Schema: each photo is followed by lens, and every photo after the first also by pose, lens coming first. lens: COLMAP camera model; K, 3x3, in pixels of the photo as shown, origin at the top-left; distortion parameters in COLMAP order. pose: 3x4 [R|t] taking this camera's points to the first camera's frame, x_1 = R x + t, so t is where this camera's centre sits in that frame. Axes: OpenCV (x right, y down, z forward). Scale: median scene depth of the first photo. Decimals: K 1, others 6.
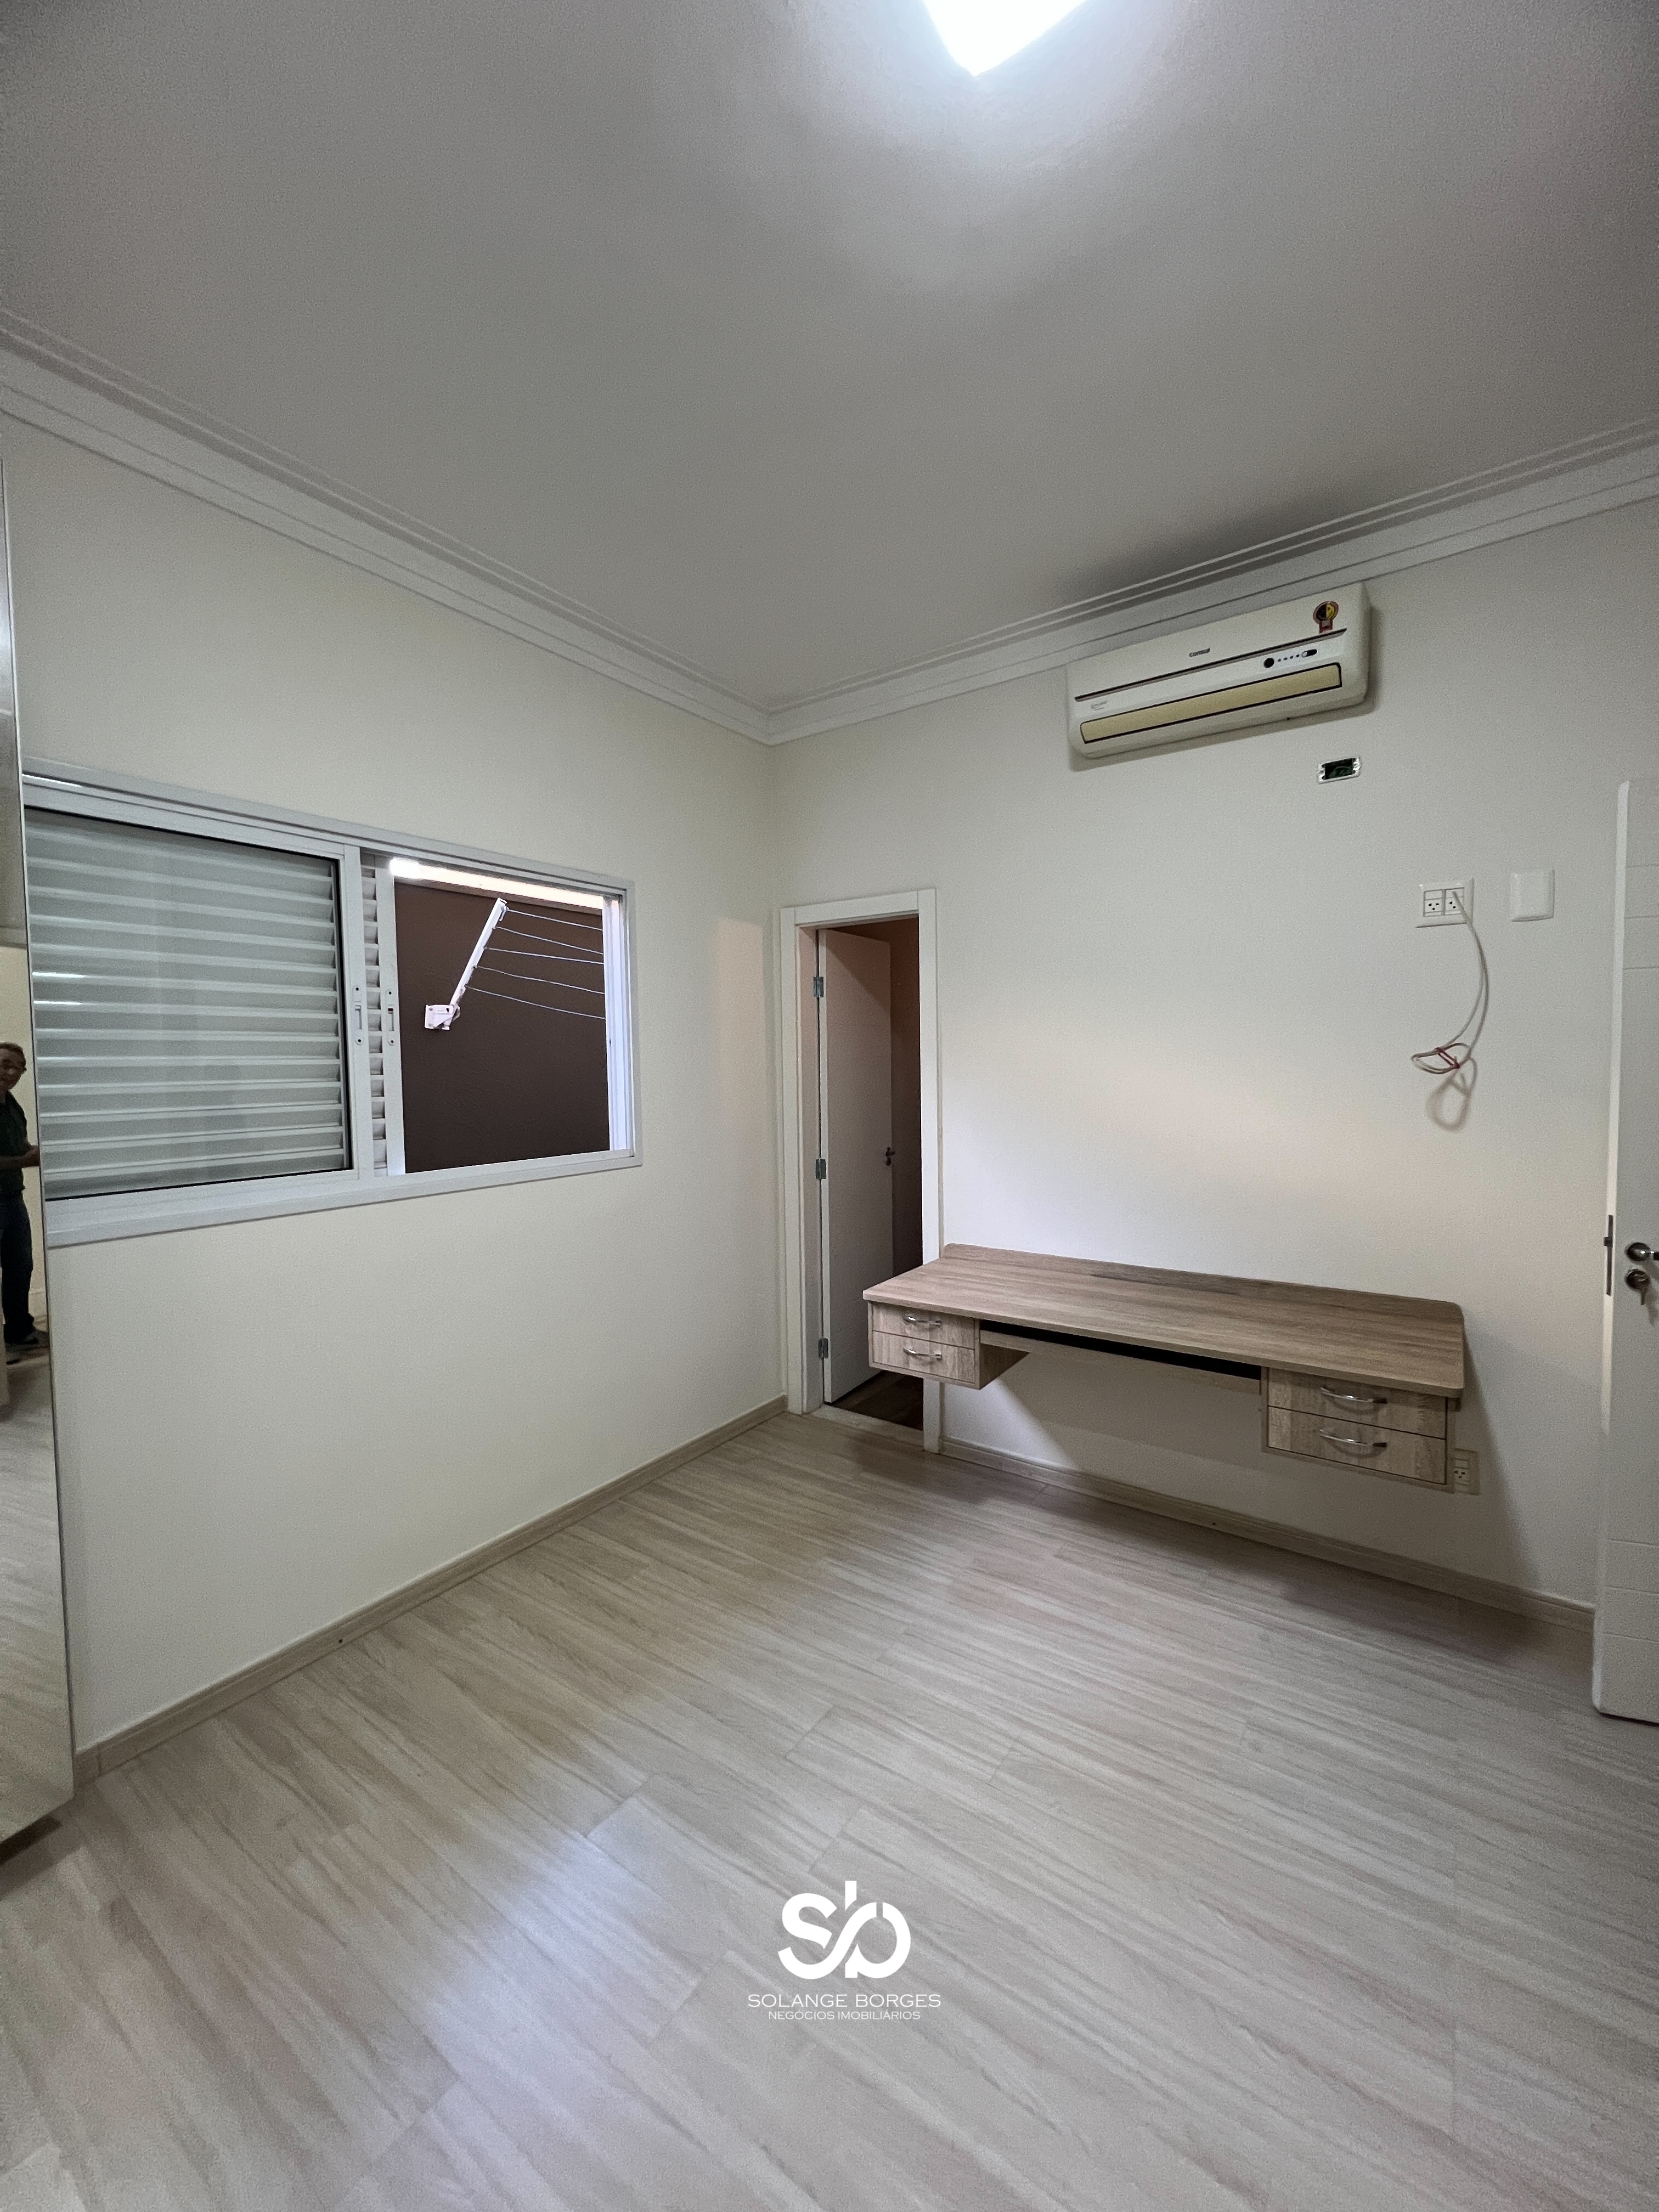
lens RADIAL K [[886.4, 0, 827.6], [0, 886.4, 1105.9], [0, 0, 1]] dist [0.000893, 0.000088]
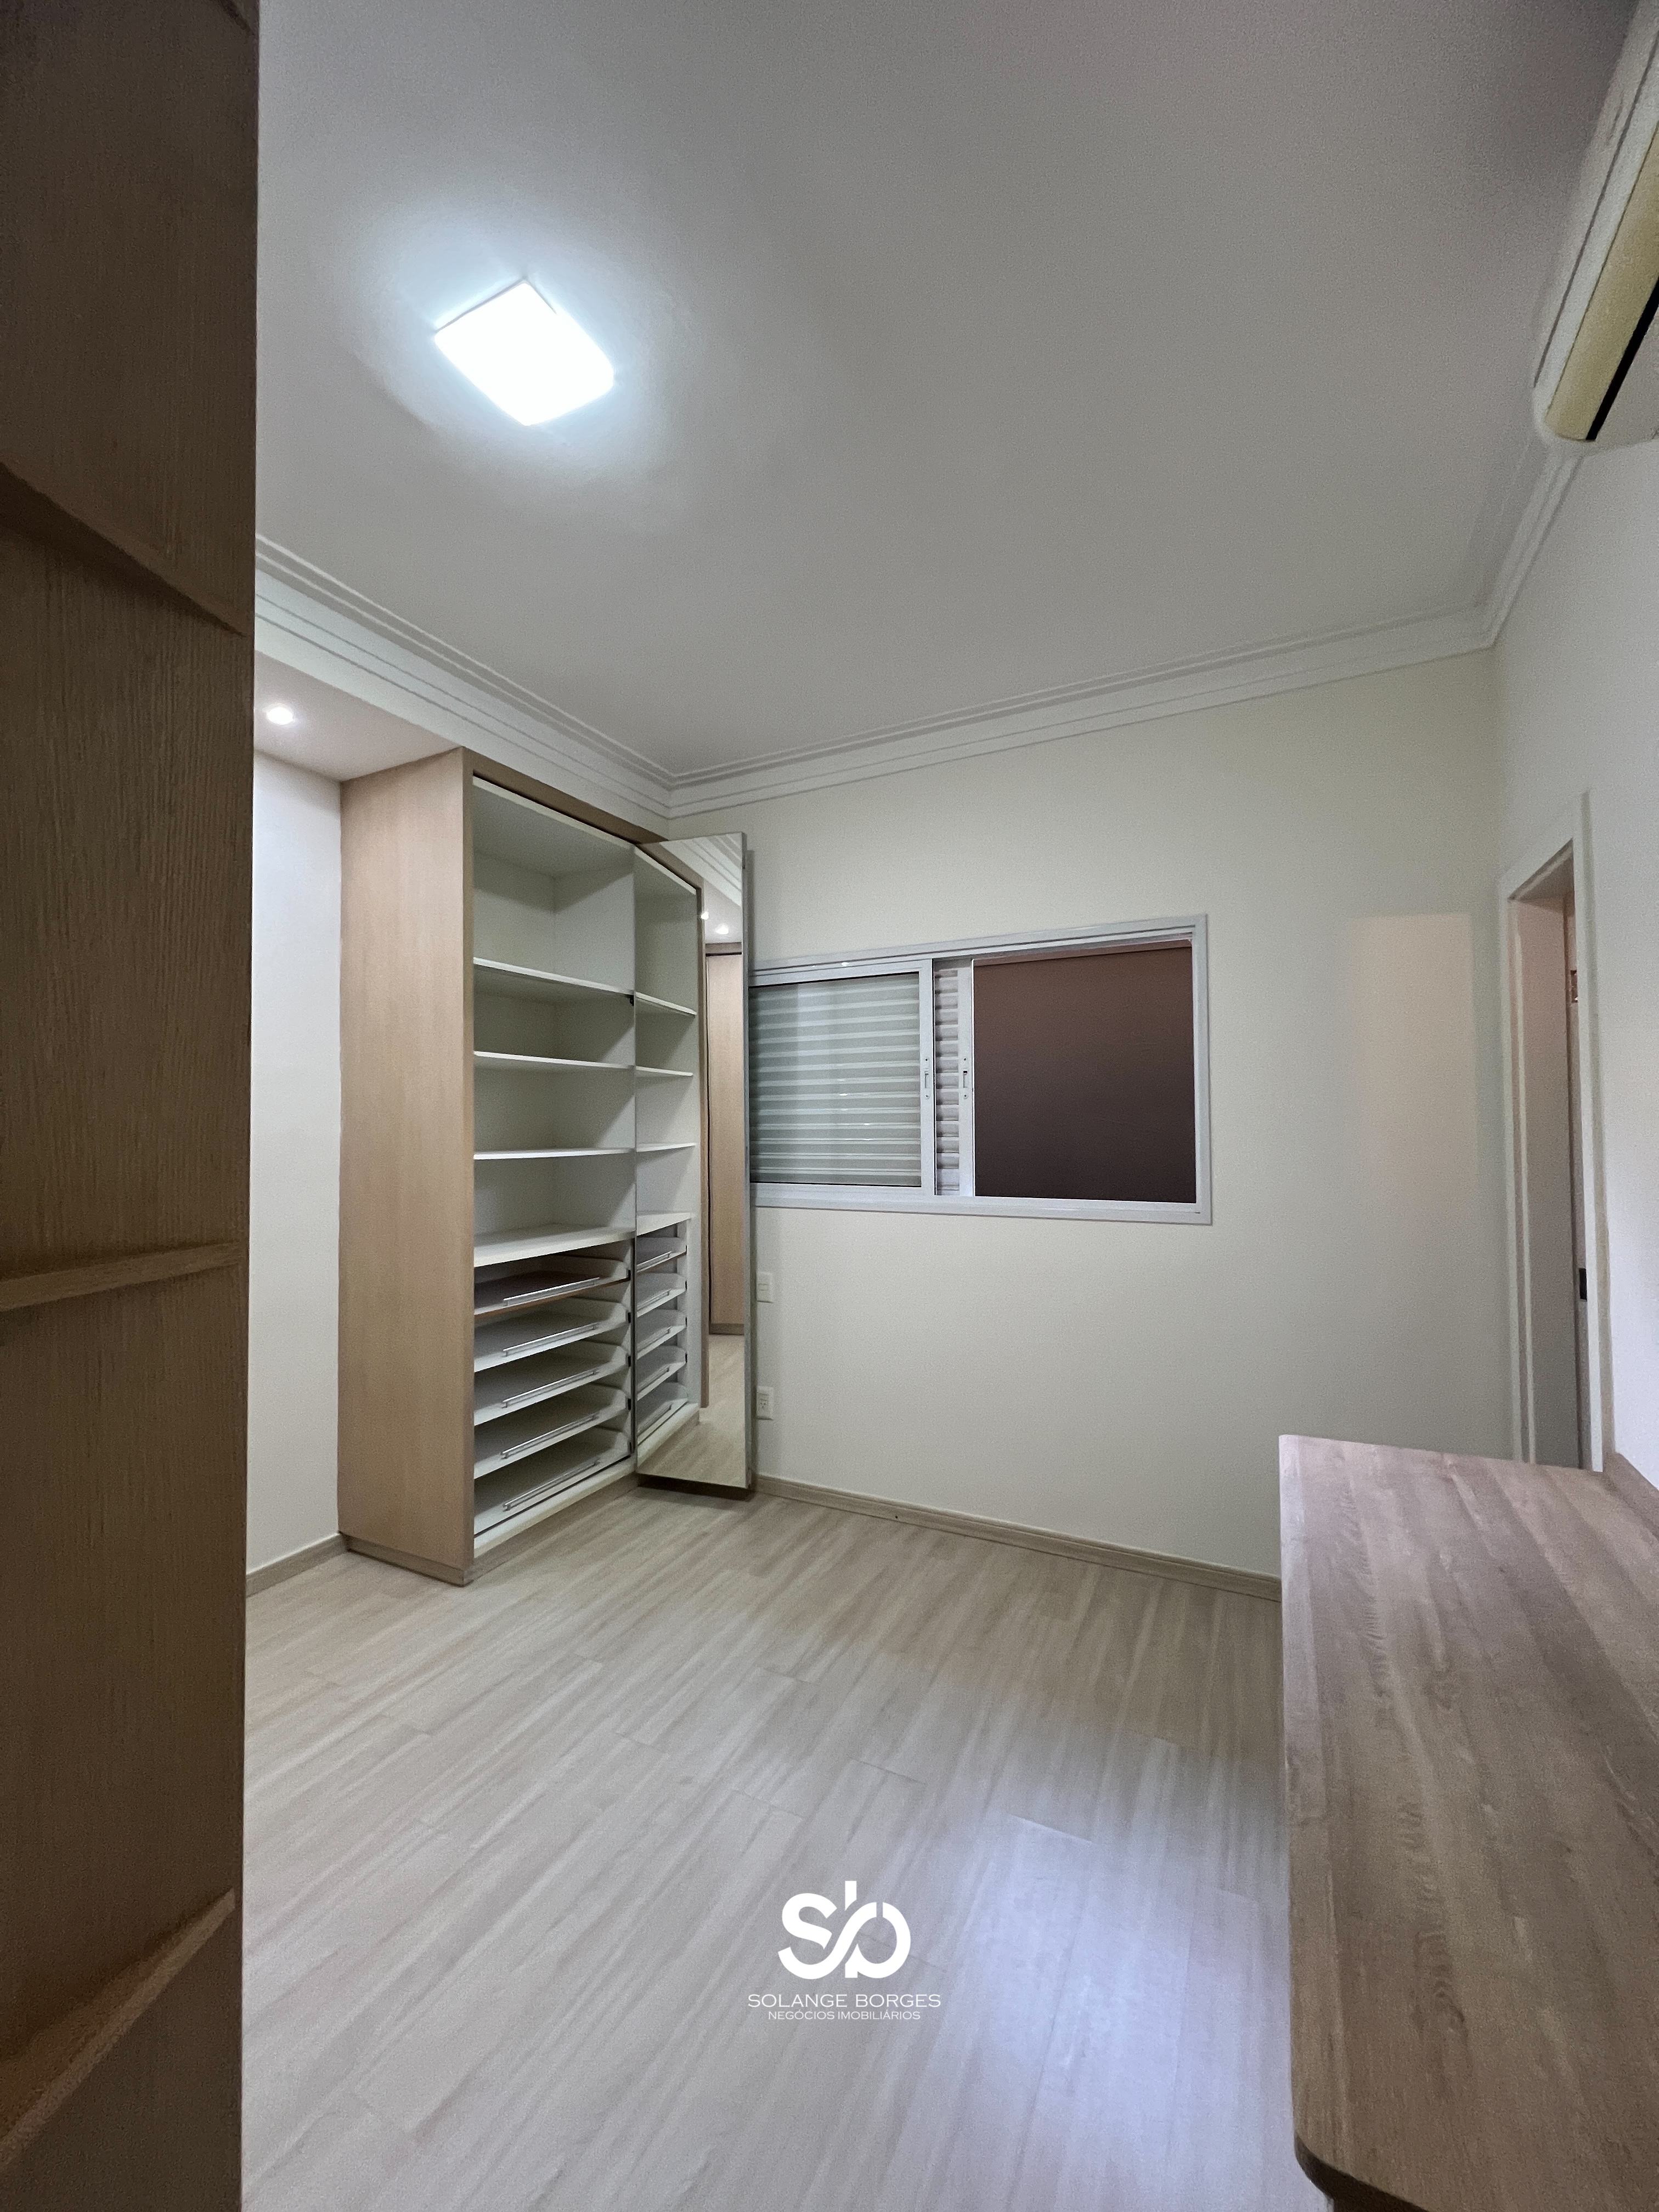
lens RADIAL K [[886.4, 0, 827.6], [0, 886.4, 1105.9], [0, 0, 1]] dist [0.000893, 0.000088]
pose [[0.147068, -0.008581, -0.989089, 0.845410], [-0.042274, 0.998994, -0.014953, -0.031054], [0.988223, 0.044012, 0.146558, 0.649709]]
